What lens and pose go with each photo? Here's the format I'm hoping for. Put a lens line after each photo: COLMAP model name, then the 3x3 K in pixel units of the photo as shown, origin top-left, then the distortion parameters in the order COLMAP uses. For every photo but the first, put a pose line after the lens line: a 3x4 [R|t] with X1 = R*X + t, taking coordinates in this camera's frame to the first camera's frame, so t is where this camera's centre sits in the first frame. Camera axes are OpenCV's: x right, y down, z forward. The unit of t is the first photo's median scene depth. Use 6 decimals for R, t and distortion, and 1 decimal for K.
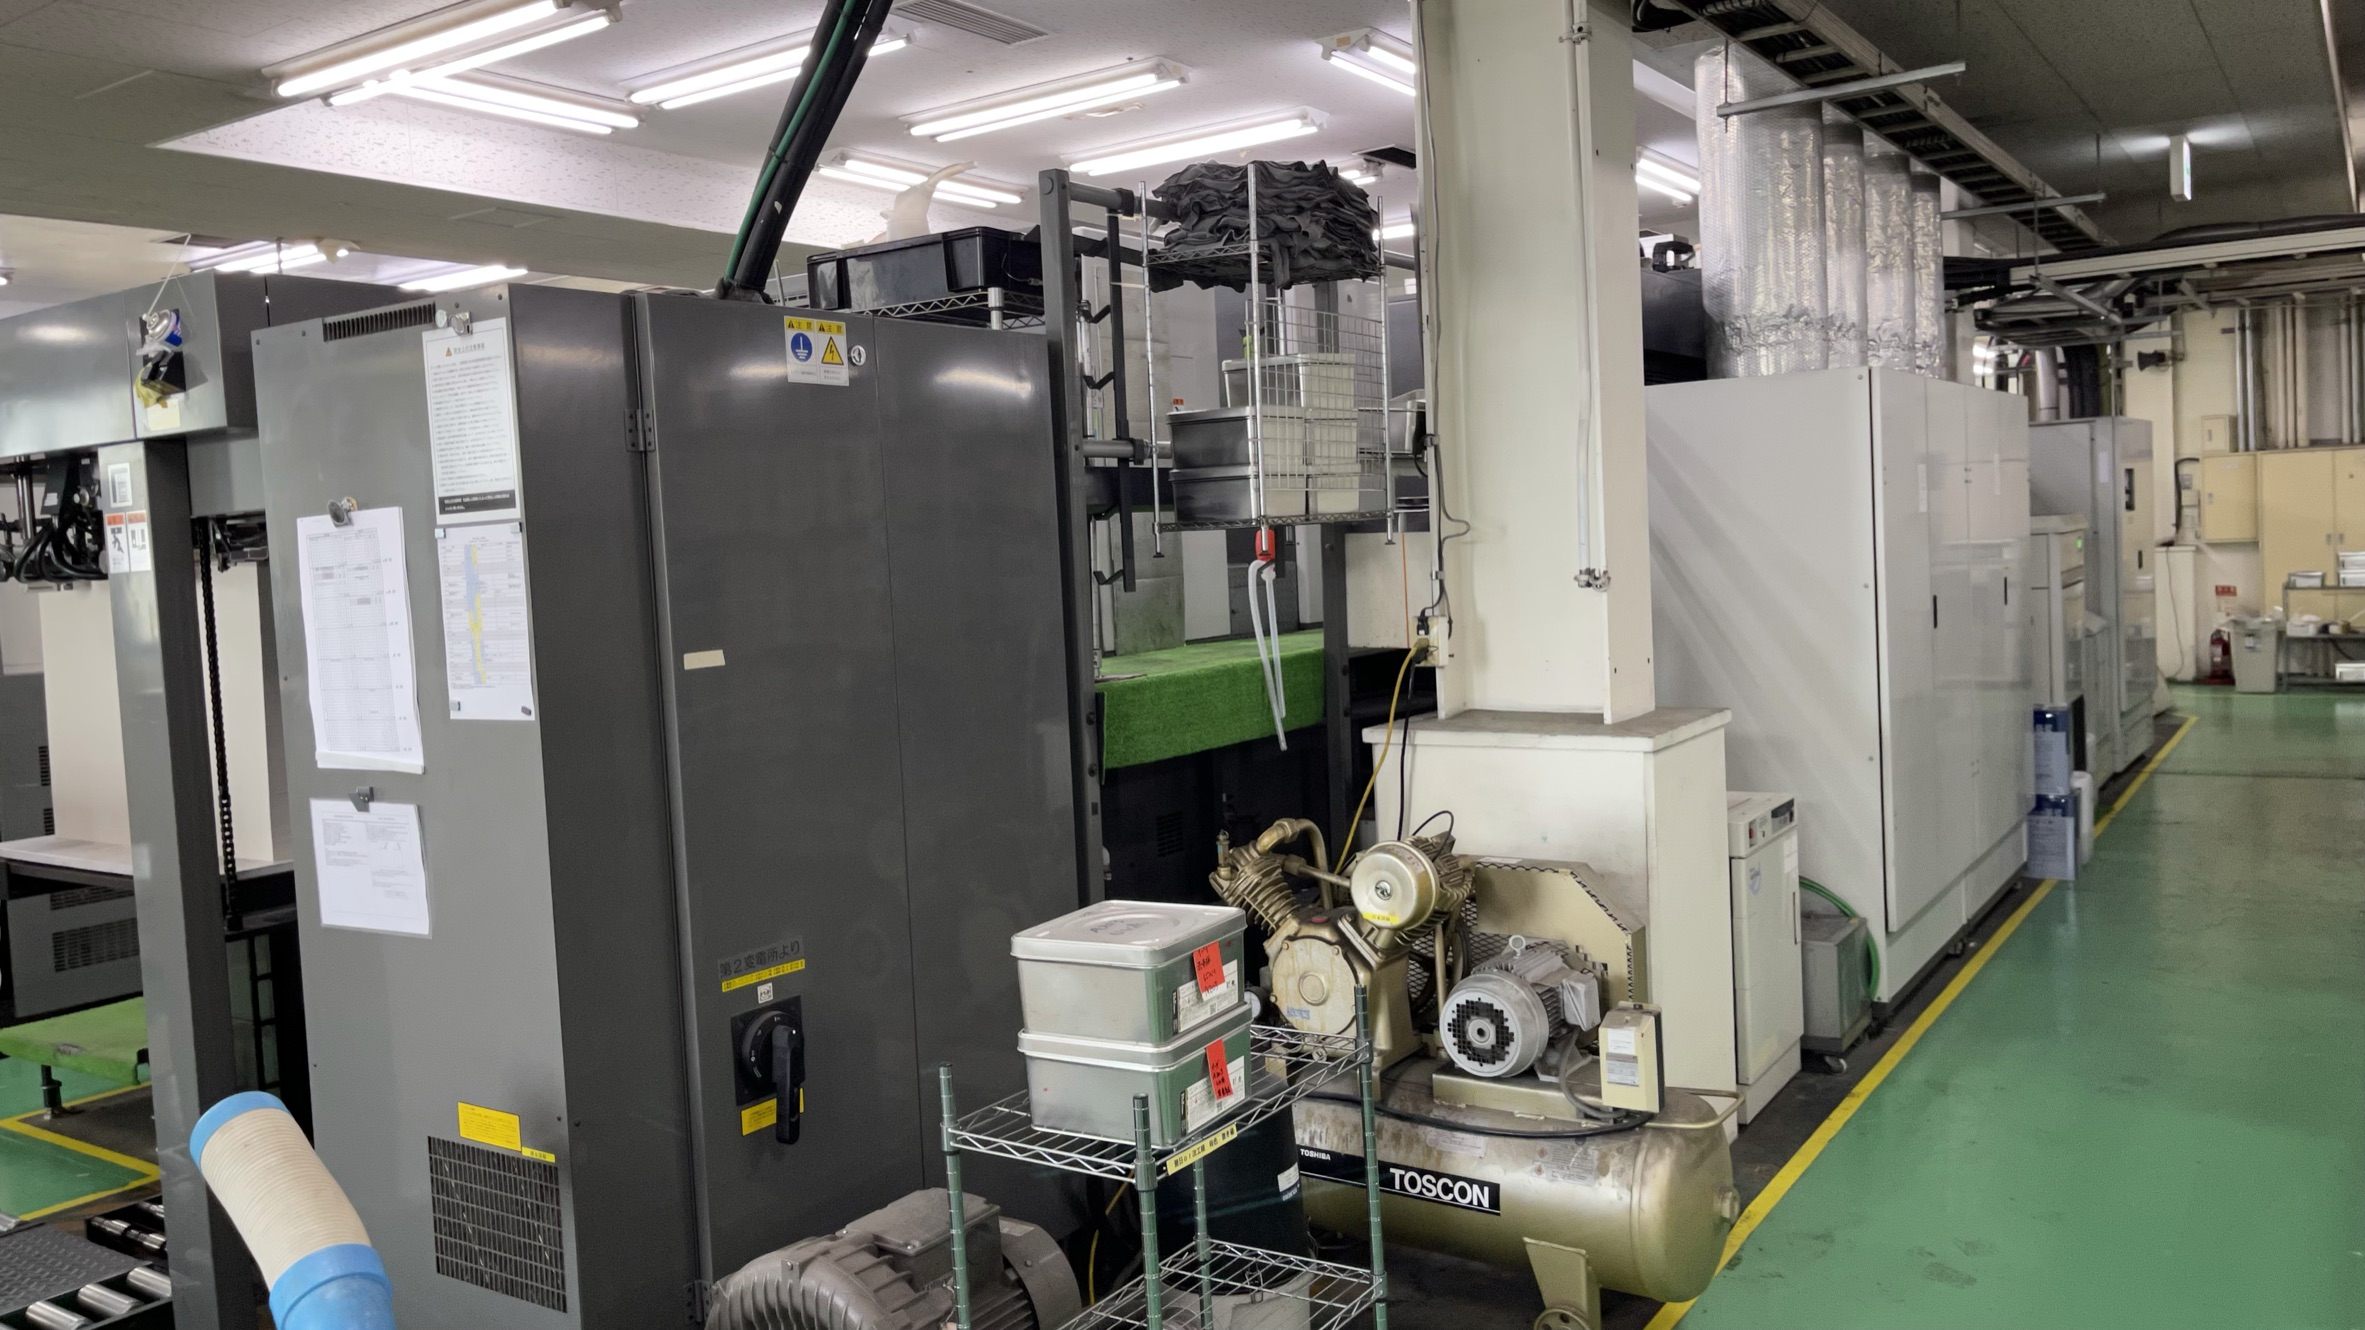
lens RADIAL K [[1789.5, 0, 1162.9], [0, 1789.5, 656.4], [0, 0, 1]] dist [0.042818, -0.031107]
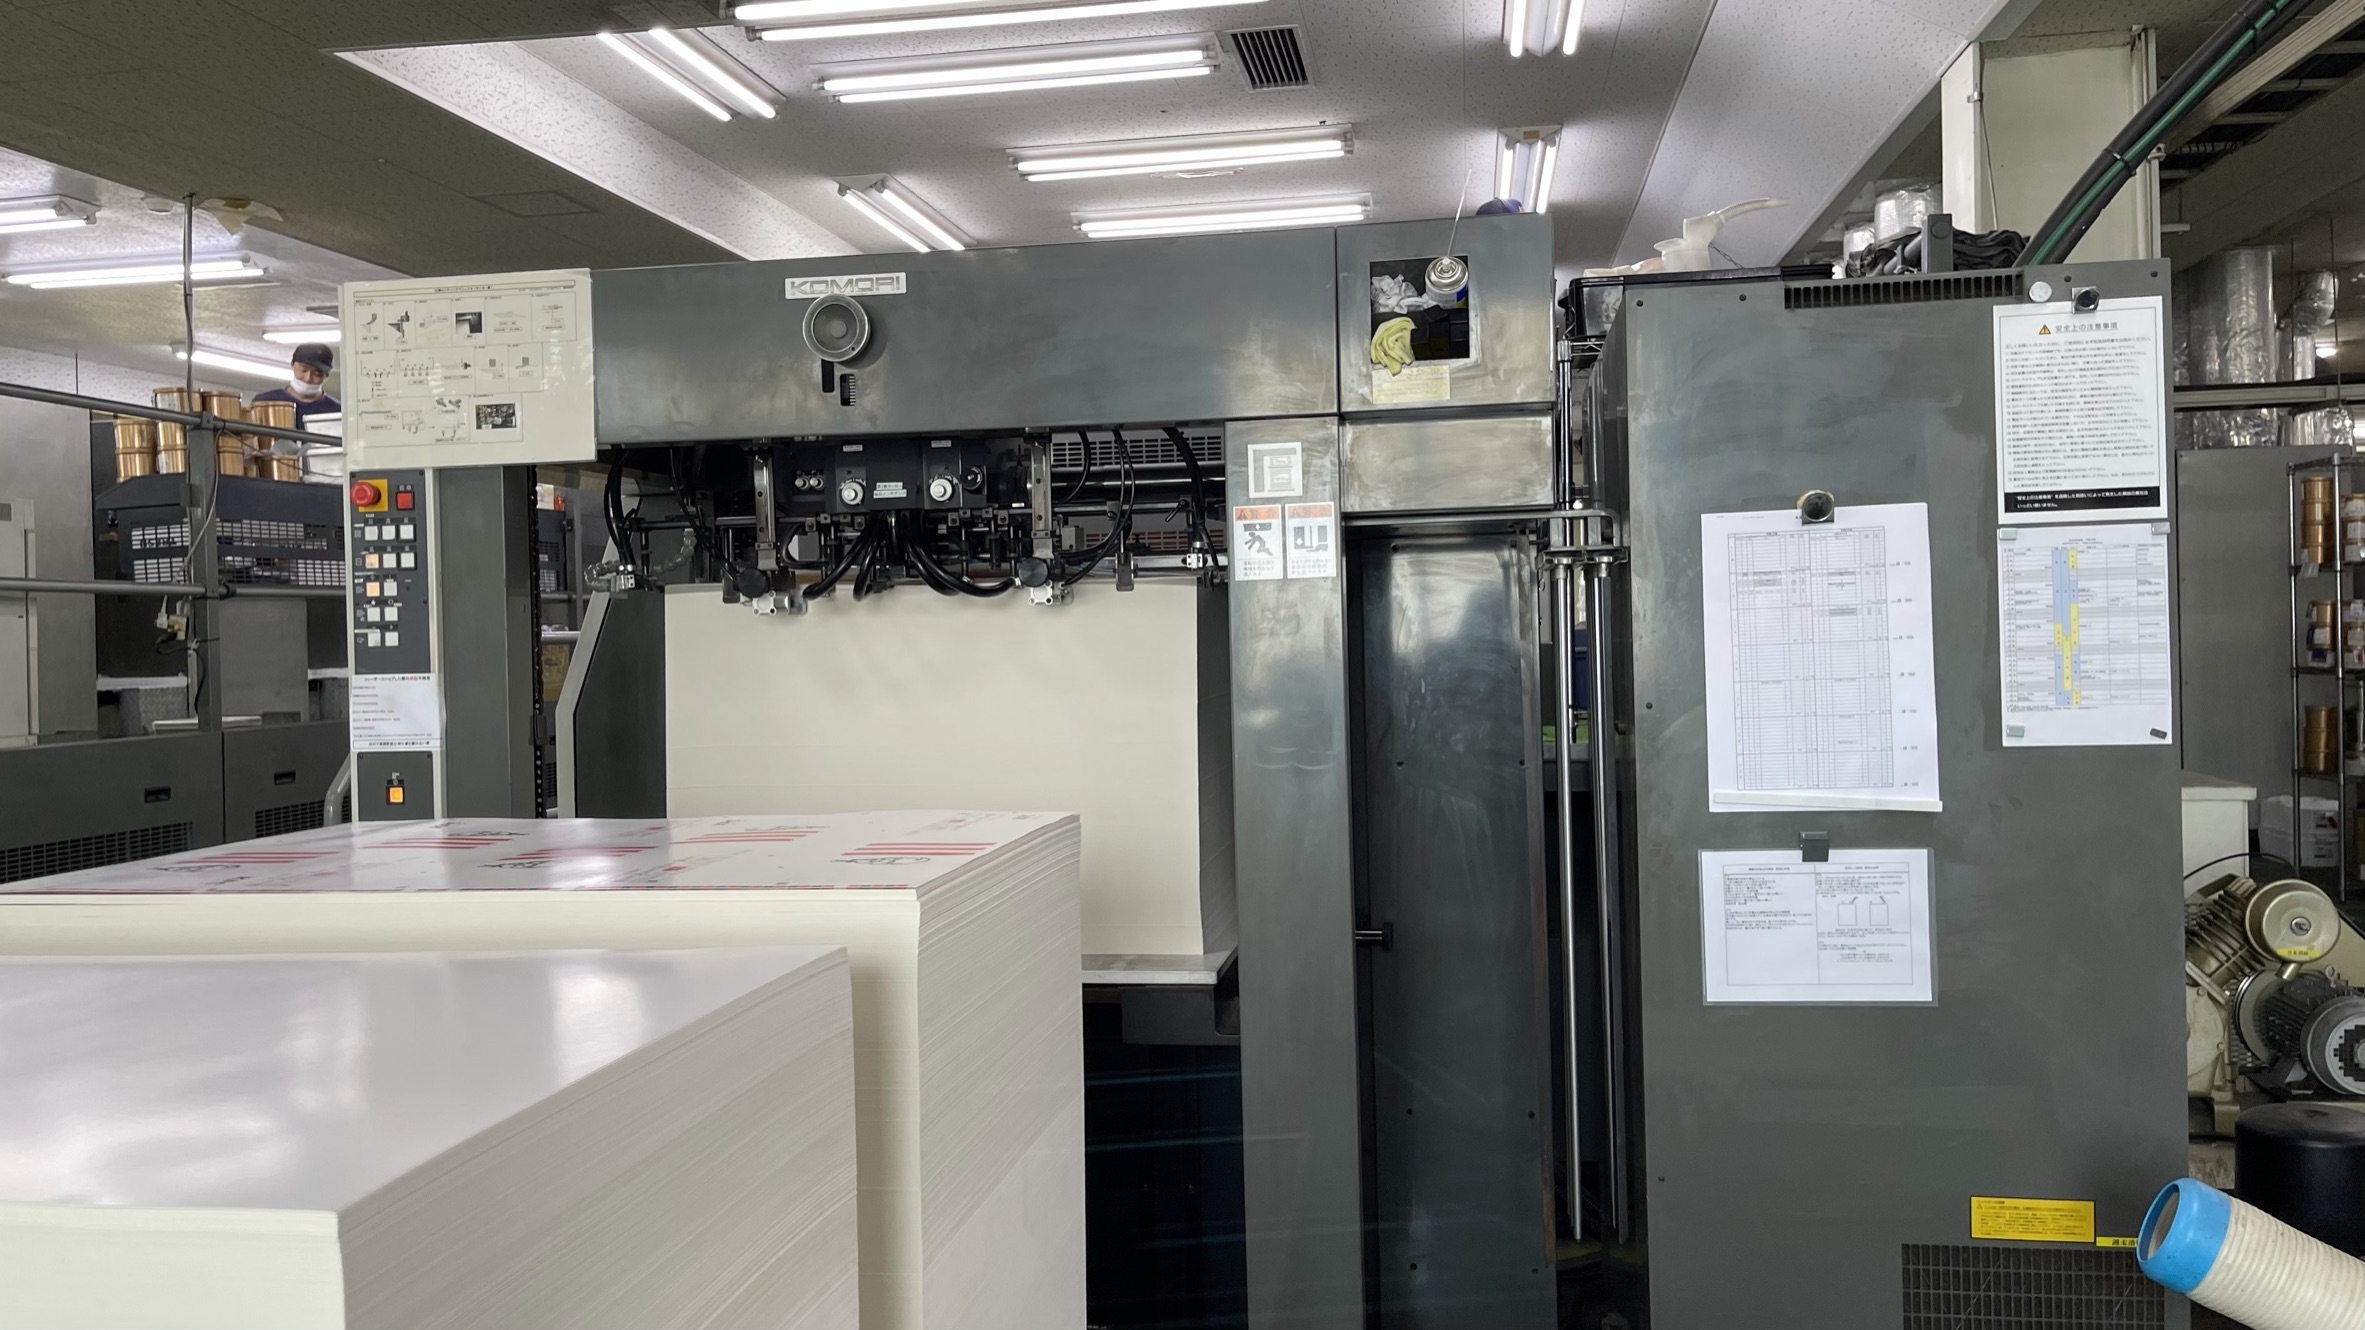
lens RADIAL K [[1789.5, 0, 1172.1], [0, 1789.5, 656.6], [0, 0, 1]] dist [0.042818, -0.031107]
pose [[0.909003, 0.017827, 0.416407, -1.101864], [0.008856, 0.998033, -0.062060, 0.041088], [-0.416695, 0.060100, 0.907058, 0.364788]]
